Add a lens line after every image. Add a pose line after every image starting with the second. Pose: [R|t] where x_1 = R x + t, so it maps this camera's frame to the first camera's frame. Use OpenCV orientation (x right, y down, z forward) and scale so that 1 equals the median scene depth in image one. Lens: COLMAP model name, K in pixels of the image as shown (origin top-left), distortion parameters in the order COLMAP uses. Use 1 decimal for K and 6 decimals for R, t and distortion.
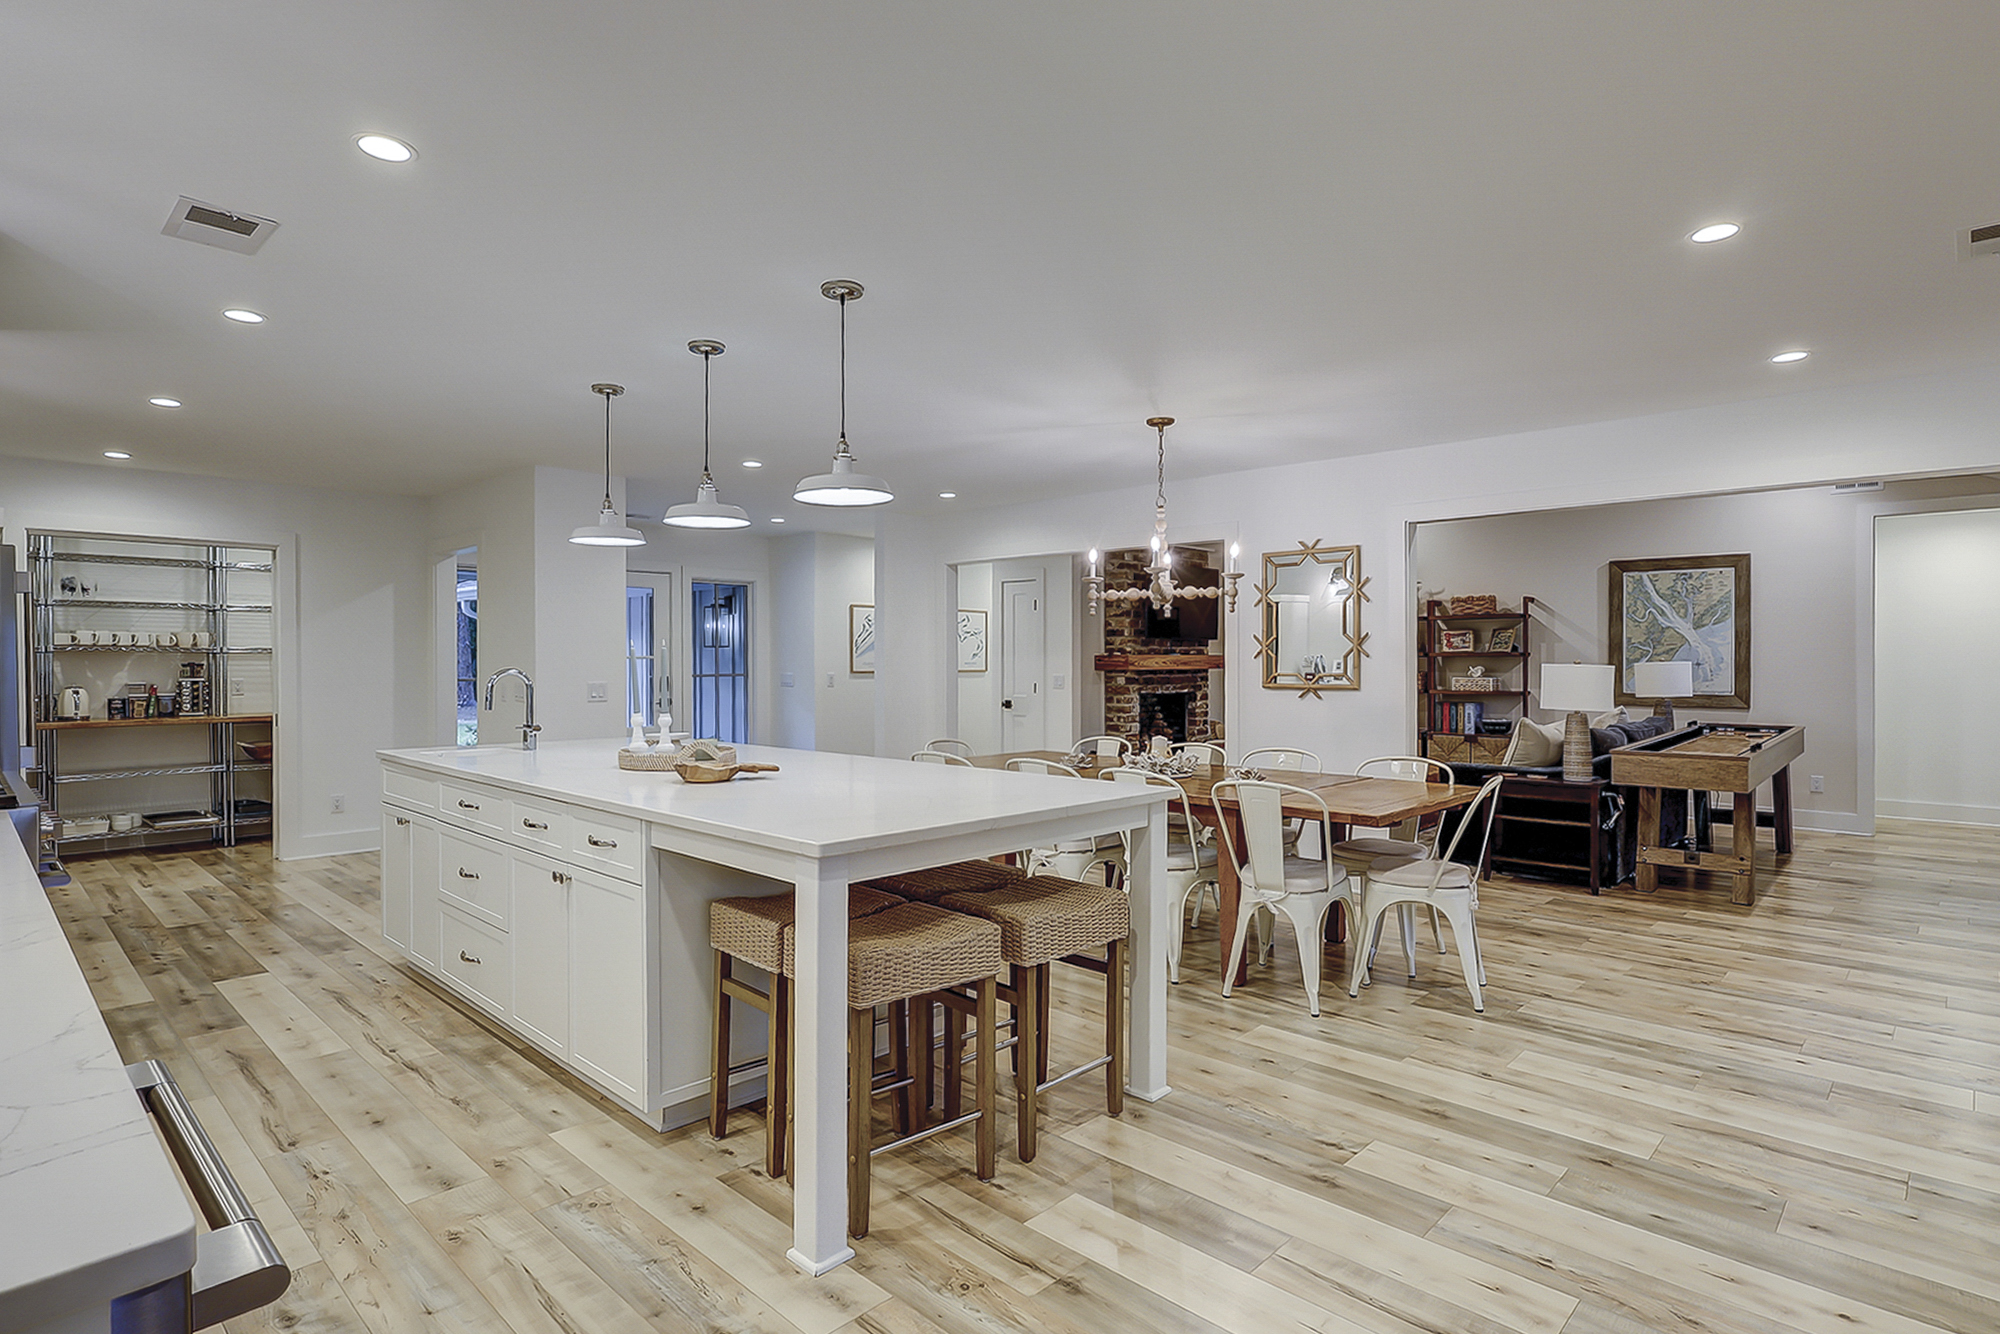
lens RADIAL K [[1018.2, 0, 1000.0], [0, 1018.2, 667.0], [0, 0, 1]] dist [0.001610, -0.000658]
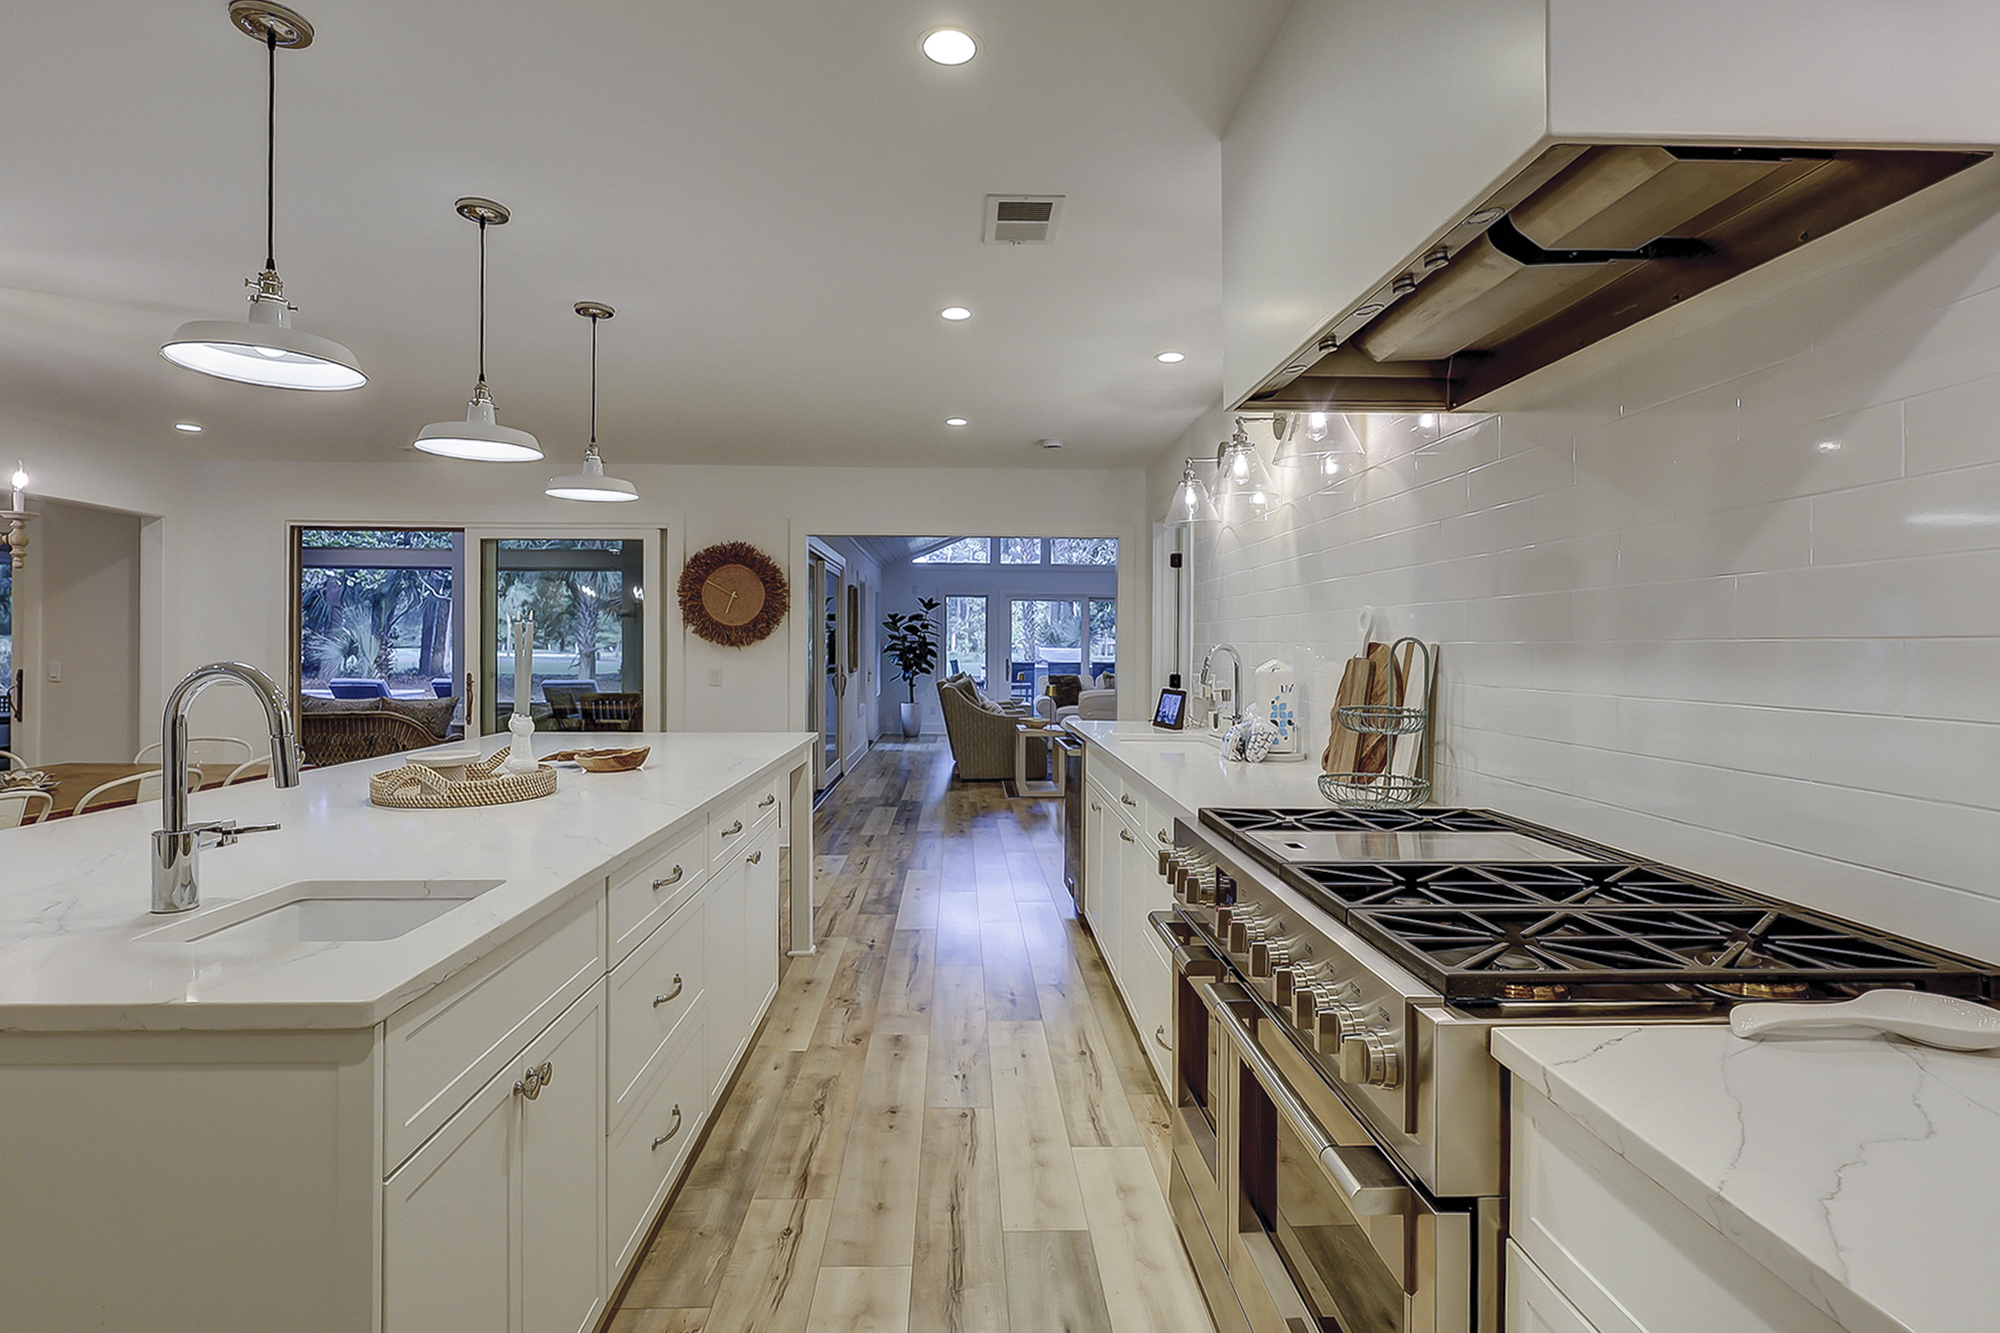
lens RADIAL K [[993.8, 0, 991.5], [0, 993.8, 645.2], [0, 0, 1]] dist [-0.000671, 0.000049]
pose [[-0.715547, -0.002040, 0.698561, -0.566221], [0.000671, 0.999993, 0.003607, -0.002034], [-0.698564, 0.003050, -0.715541, 0.680208]]
